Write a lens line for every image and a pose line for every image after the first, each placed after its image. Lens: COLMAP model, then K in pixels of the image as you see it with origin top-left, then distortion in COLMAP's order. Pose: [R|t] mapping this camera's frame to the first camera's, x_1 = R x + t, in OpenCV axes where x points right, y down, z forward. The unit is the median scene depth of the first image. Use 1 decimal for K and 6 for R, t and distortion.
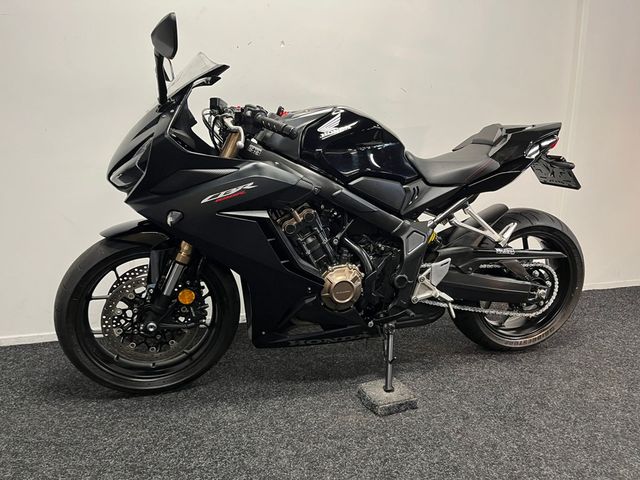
lens RADIAL K [[484.3, 0, 320.0], [0, 484.3, 240.0], [0, 0, 1]] dist [0.101907, -0.137778]
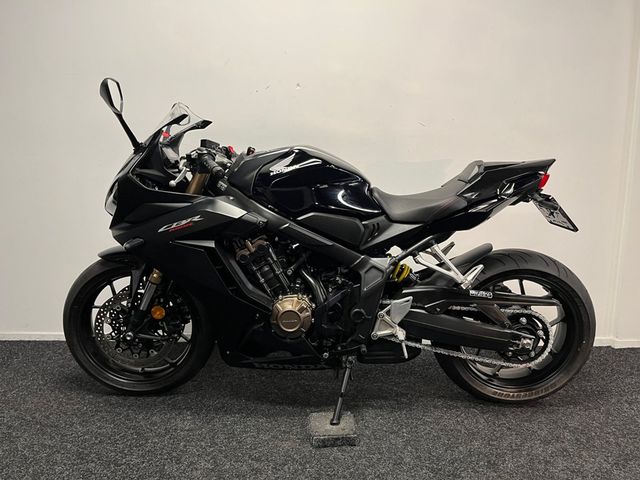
lens RADIAL K [[484.3, 0, 320.0], [0, 484.3, 240.0], [0, 0, 1]] dist [0.101907, -0.137778]
pose [[0.956170, 0.044613, -0.289393, 0.384197], [-0.058870, 0.997434, -0.040744, -0.026779], [0.286833, 0.055994, 0.956343, 0.003723]]
